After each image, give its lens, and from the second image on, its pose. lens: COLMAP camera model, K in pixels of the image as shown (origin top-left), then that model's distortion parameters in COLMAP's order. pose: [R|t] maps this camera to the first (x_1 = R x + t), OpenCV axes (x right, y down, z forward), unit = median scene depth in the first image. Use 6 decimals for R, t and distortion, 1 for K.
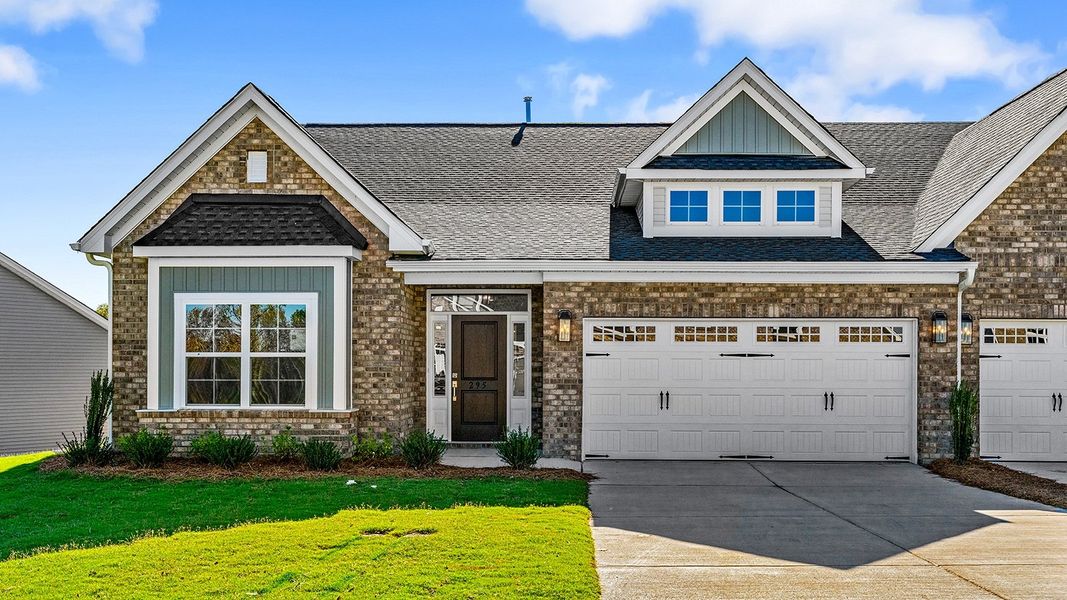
lens RADIAL K [[934.9, 0, 537.4], [0, 934.9, 351.3], [0, 0, 1]] dist [0.000139, 0.002003]
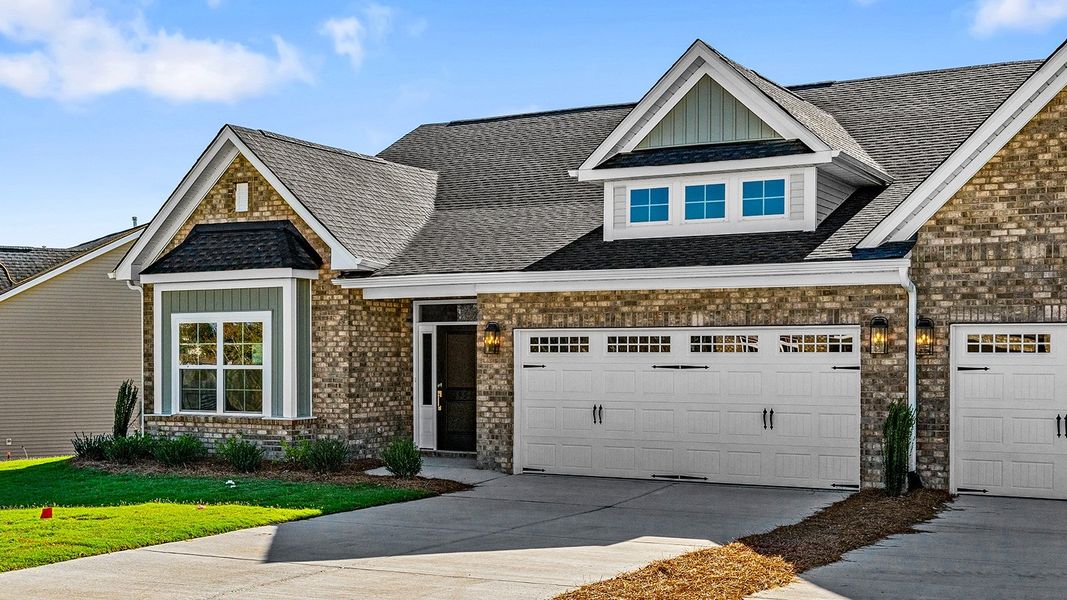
lens RADIAL K [[1135.4, 0, 532.1], [0, 1135.4, 356.8], [0, 0, 1]] dist [-0.002310, -0.000470]
pose [[0.905759, -0.002222, -0.423788, 0.577727], [0.008814, 0.999869, 0.013598, -0.022911], [0.423702, -0.016052, 0.905659, -0.077616]]
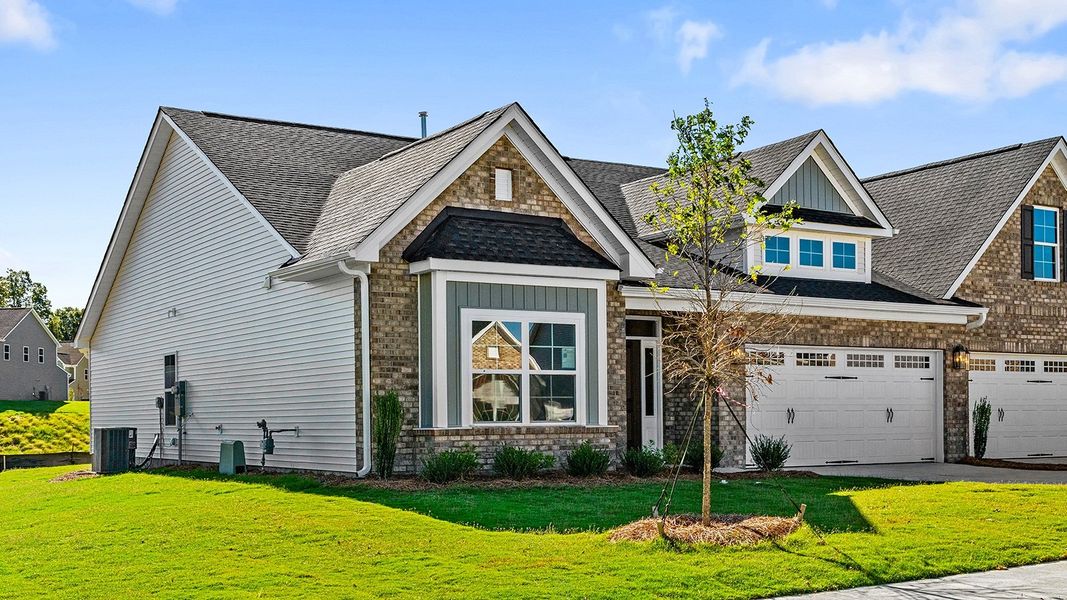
lens RADIAL K [[1117.7, 0, 532.5], [0, 1117.7, 394.5], [0, 0, 1]] dist [-0.006360, -0.001158]
pose [[0.861971, -0.000479, 0.506958, -0.868806], [0.002732, 0.999989, -0.003700, 0.030696], [-0.506951, 0.004574, 0.861963, -0.042674]]
